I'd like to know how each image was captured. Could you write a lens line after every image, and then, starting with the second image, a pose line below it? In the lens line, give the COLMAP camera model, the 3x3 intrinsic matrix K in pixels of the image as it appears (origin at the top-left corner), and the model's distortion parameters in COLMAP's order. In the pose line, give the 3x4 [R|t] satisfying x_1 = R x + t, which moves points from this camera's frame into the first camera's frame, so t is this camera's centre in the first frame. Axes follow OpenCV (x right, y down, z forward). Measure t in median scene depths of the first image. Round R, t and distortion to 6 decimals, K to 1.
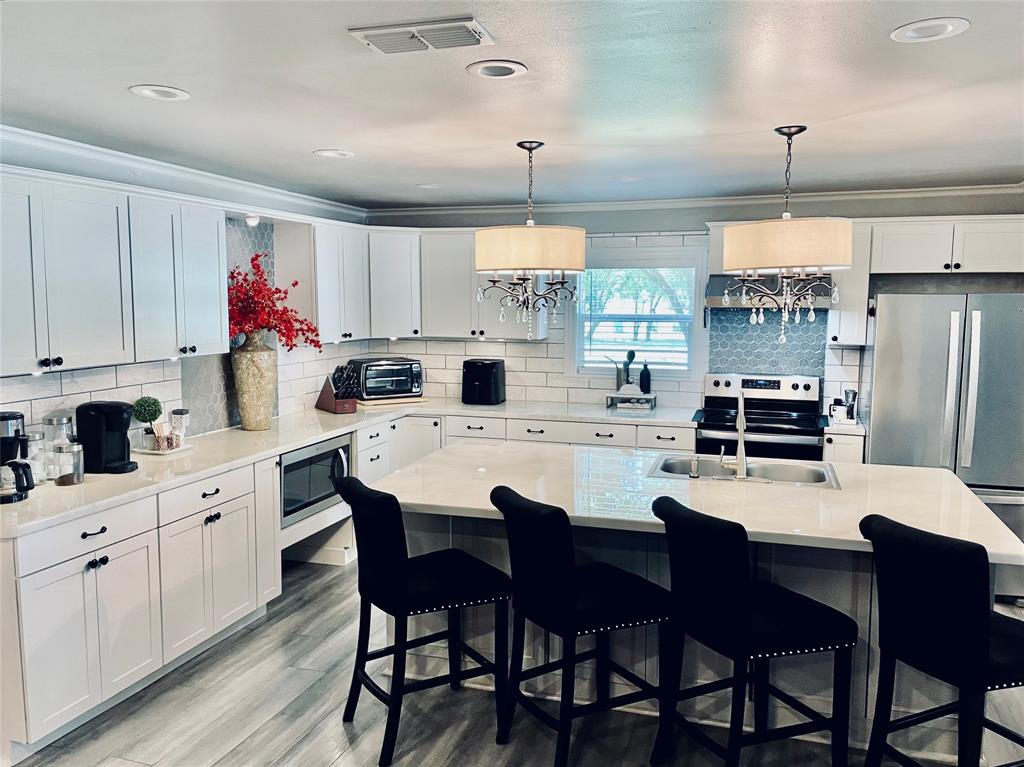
lens RADIAL K [[833.7, 0, 512.0], [0, 833.7, 383.5], [0, 0, 1]] dist [0.089080, -0.160342]
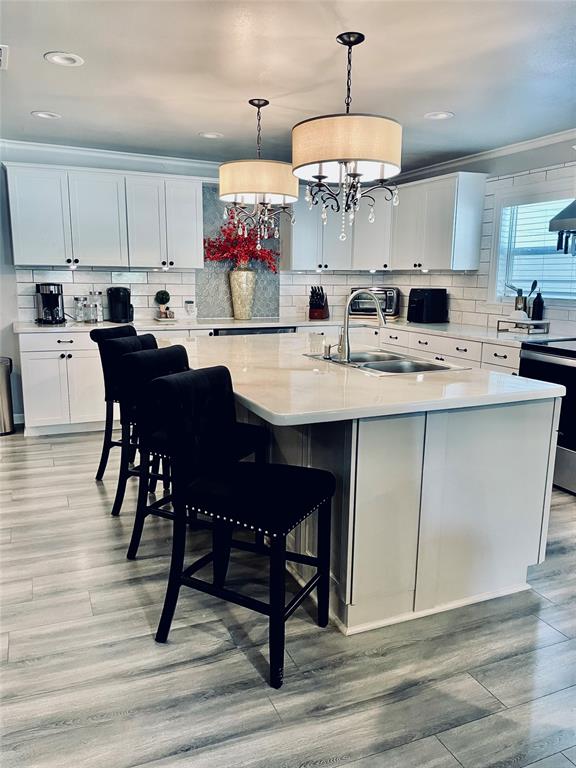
lens RADIAL K [[593.2, 0, 288.0], [0, 593.2, 384.0], [0, 0, 1]] dist [0.096382, -0.131929]
pose [[0.636339, 0.140301, -0.758544, 0.555666], [-0.091085, 0.990108, 0.106720, 0.039711], [0.766013, 0.001182, 0.642824, 0.258529]]
